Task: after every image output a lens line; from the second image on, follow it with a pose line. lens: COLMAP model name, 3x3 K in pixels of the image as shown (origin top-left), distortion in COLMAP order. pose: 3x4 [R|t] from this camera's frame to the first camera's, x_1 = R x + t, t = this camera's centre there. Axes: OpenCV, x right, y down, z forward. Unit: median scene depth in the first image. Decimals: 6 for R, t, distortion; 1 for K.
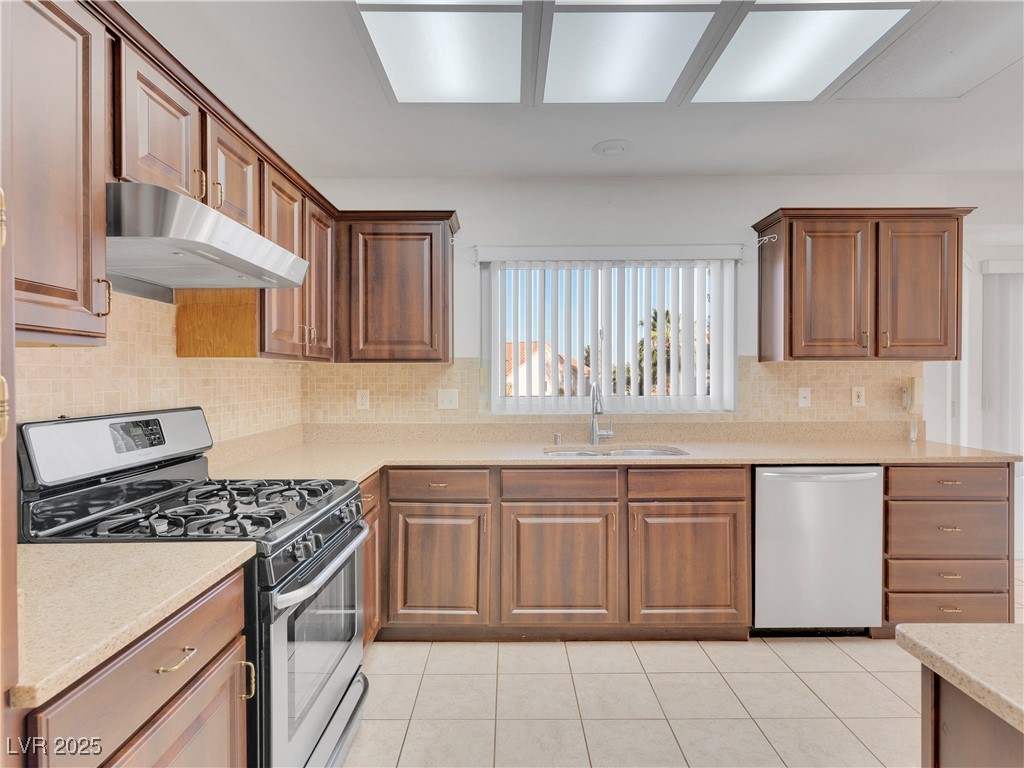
lens RADIAL K [[563.0, 0, 506.2], [0, 563.0, 385.8], [0, 0, 1]] dist [0.013007, -0.009167]
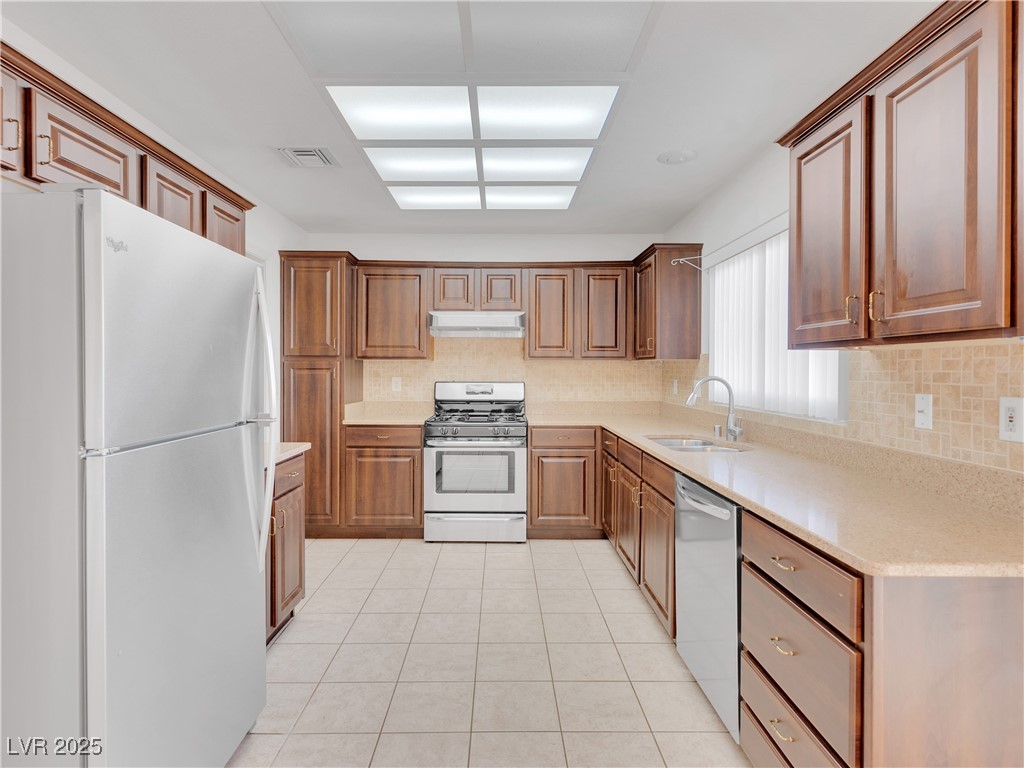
lens RADIAL K [[563.0, 0, 504.9], [0, 563.0, 375.1], [0, 0, 1]] dist [0.013007, -0.009167]
pose [[0.000229, 0.014545, -0.999894, 1.088123], [-0.020116, 0.999692, 0.014537, -0.015293], [0.999798, 0.020110, 0.000522, 0.585932]]
